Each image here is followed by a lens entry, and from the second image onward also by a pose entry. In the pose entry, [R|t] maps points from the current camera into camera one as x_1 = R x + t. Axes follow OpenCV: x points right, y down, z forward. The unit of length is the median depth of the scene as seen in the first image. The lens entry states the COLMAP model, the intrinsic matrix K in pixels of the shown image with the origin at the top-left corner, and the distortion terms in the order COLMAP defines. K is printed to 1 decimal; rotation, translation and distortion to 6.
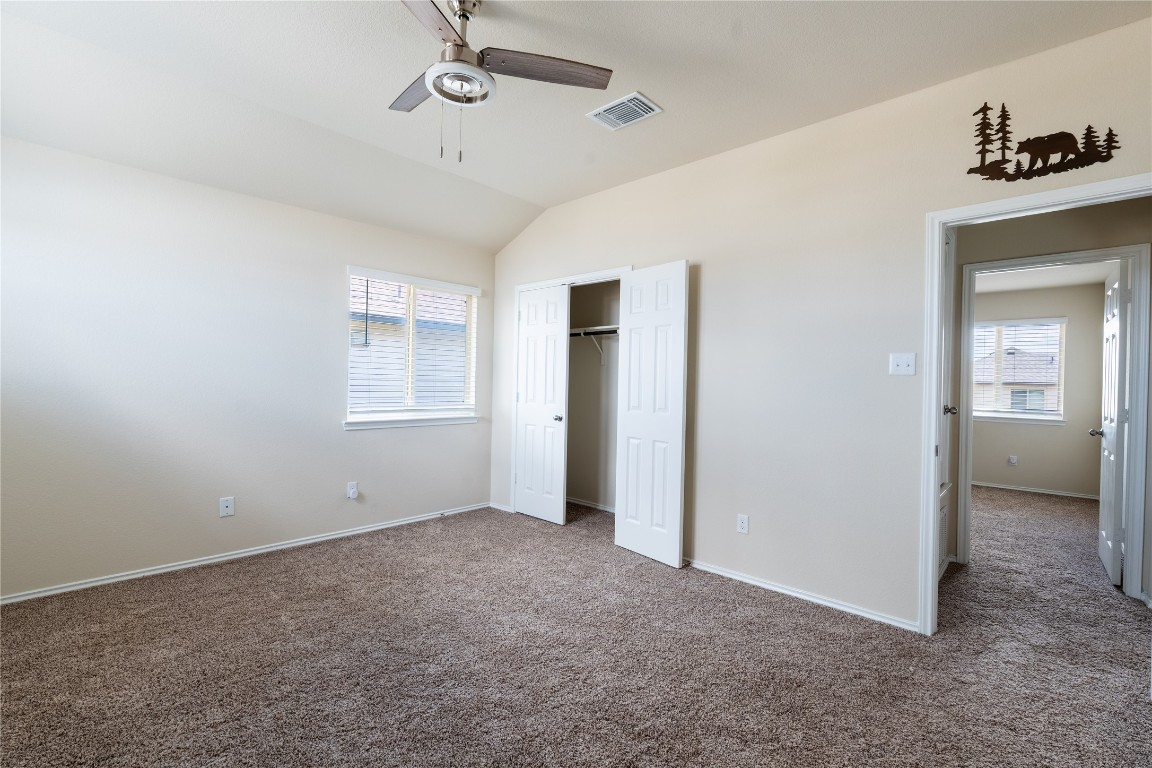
lens RADIAL K [[503.4, 0, 573.1], [0, 503.4, 387.2], [0, 0, 1]] dist [-0.003200, 0.000628]
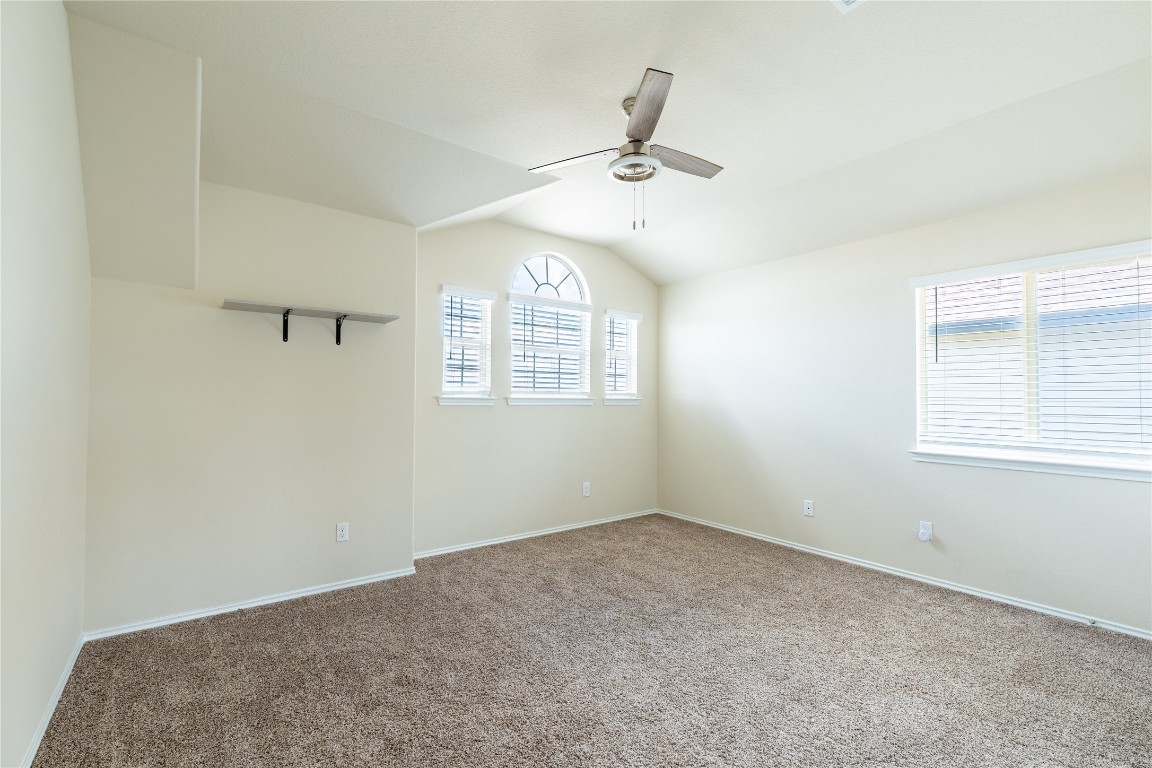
lens RADIAL K [[503.4, 0, 573.8], [0, 503.4, 383.0], [0, 0, 1]] dist [-0.003200, 0.000628]
pose [[-0.191674, -0.052879, -0.980033, 0.537165], [-0.013687, 0.998594, -0.051204, 0.003737], [0.981363, 0.003599, -0.192128, 0.569845]]
